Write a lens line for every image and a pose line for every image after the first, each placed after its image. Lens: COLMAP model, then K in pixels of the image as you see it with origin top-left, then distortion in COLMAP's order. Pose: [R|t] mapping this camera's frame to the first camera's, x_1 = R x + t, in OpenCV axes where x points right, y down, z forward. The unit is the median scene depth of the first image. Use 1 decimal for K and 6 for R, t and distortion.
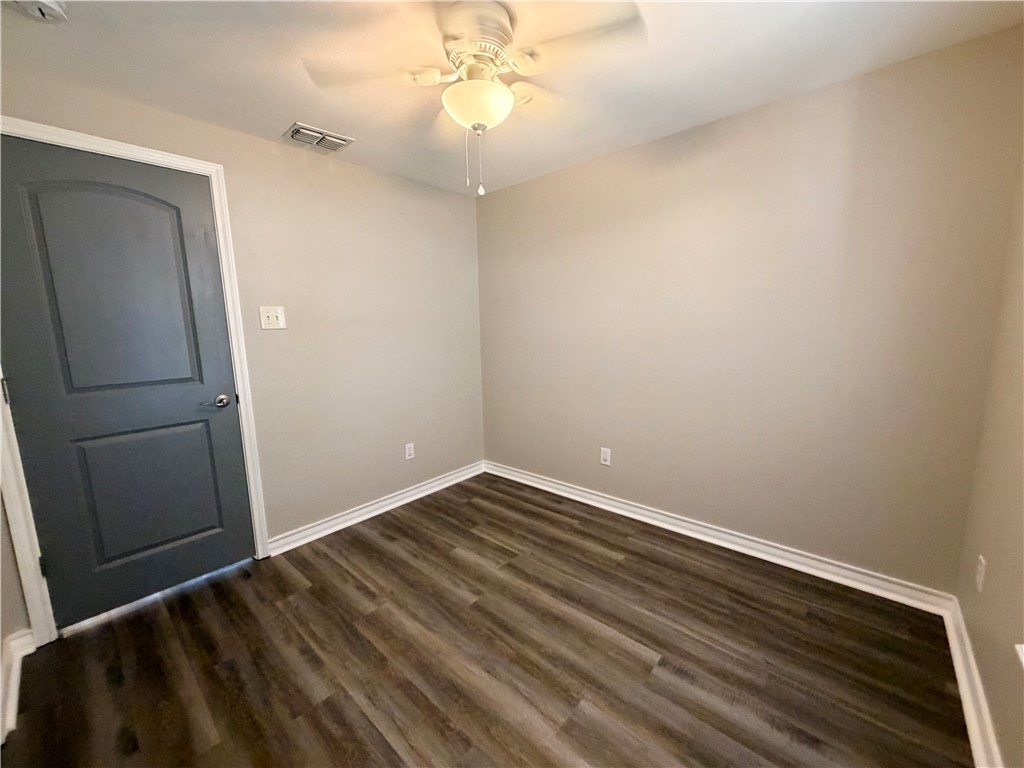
lens RADIAL K [[408.4, 0, 508.4], [0, 408.4, 385.5], [0, 0, 1]] dist [0.000255, 0.000039]
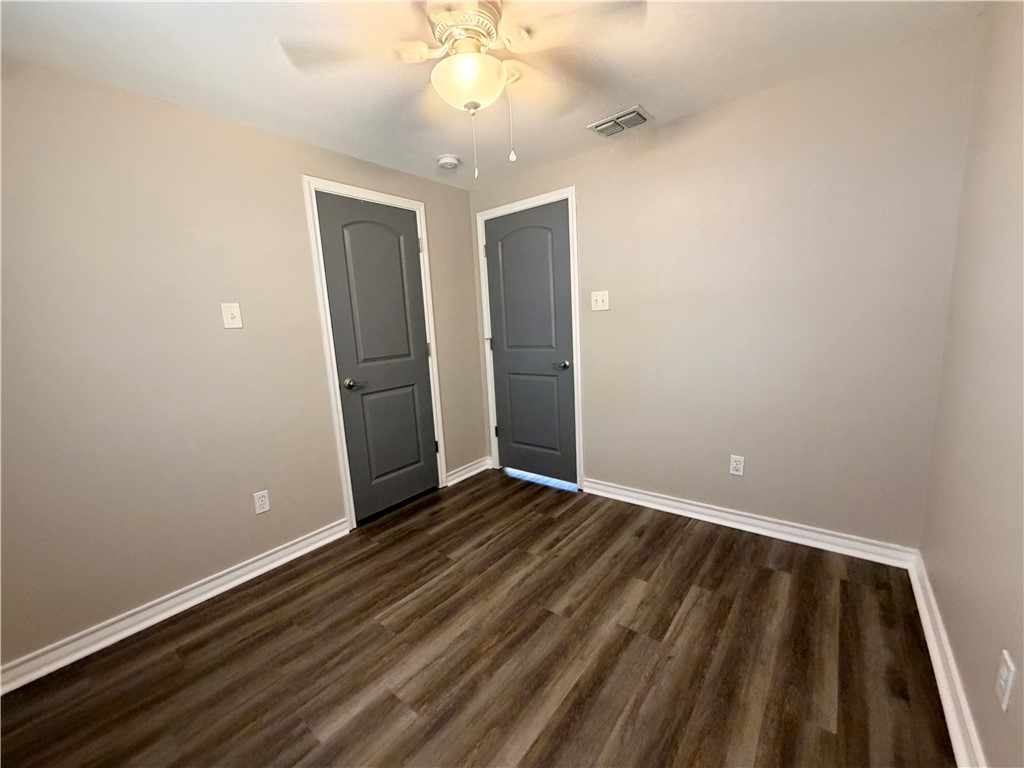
lens RADIAL K [[408.4, 0, 508.4], [0, 408.4, 385.5], [0, 0, 1]] dist [0.000255, 0.000039]
pose [[0.058131, 0.178285, -0.982260, 0.746584], [-0.093932, 0.980536, 0.172413, -0.125973], [0.993880, 0.082243, 0.073746, 0.809894]]
